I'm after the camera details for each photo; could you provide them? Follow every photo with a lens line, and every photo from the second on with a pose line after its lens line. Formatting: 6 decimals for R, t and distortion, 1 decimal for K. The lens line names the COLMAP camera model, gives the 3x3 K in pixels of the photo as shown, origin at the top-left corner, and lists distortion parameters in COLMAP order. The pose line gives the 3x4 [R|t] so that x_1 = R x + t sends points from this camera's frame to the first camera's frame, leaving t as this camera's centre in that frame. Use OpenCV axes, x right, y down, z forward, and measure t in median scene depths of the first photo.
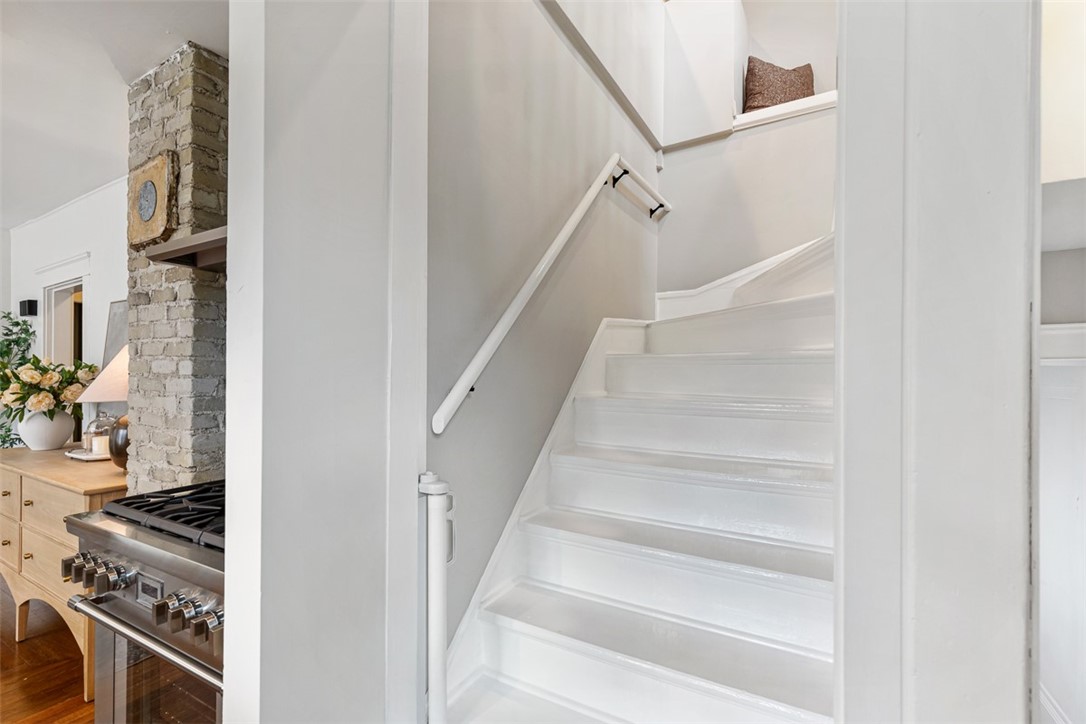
lens RADIAL K [[489.8, 0, 546.7], [0, 489.8, 369.1], [0, 0, 1]] dist [0.002826, -0.000568]
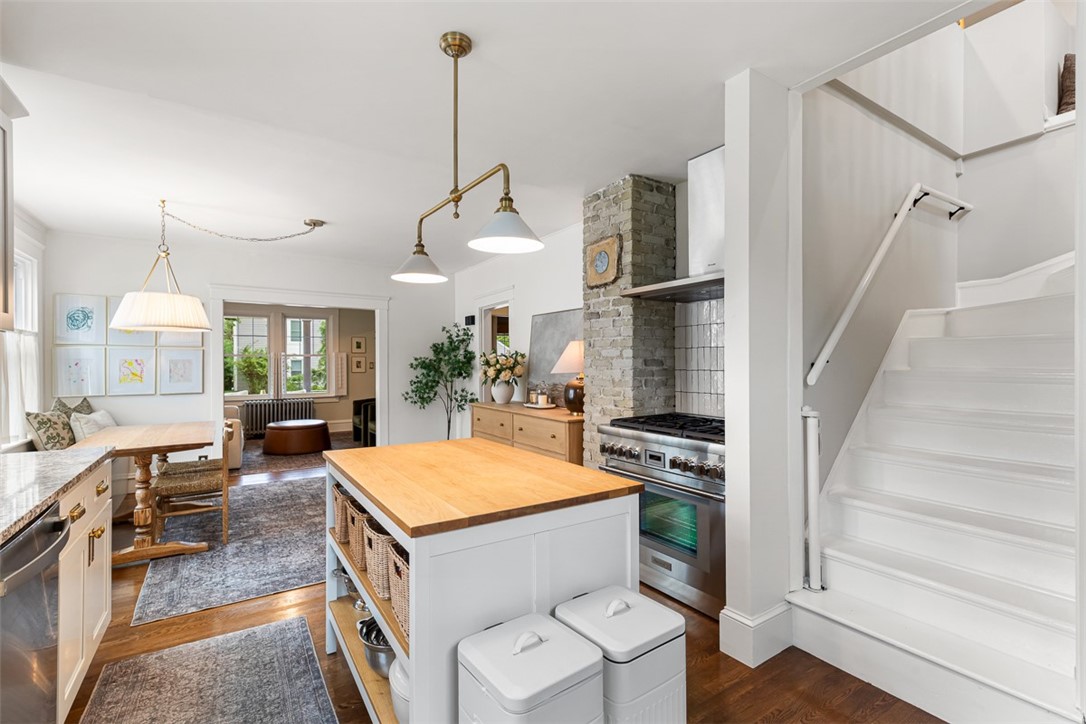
lens RADIAL K [[489.8, 0, 540.2], [0, 489.8, 360.0], [0, 0, 1]] dist [0.002826, -0.000568]
pose [[0.890609, -0.010342, -0.454653, -0.177615], [0.013485, 0.999902, 0.003672, 0.010502], [0.454571, -0.009402, 0.890661, -0.671876]]
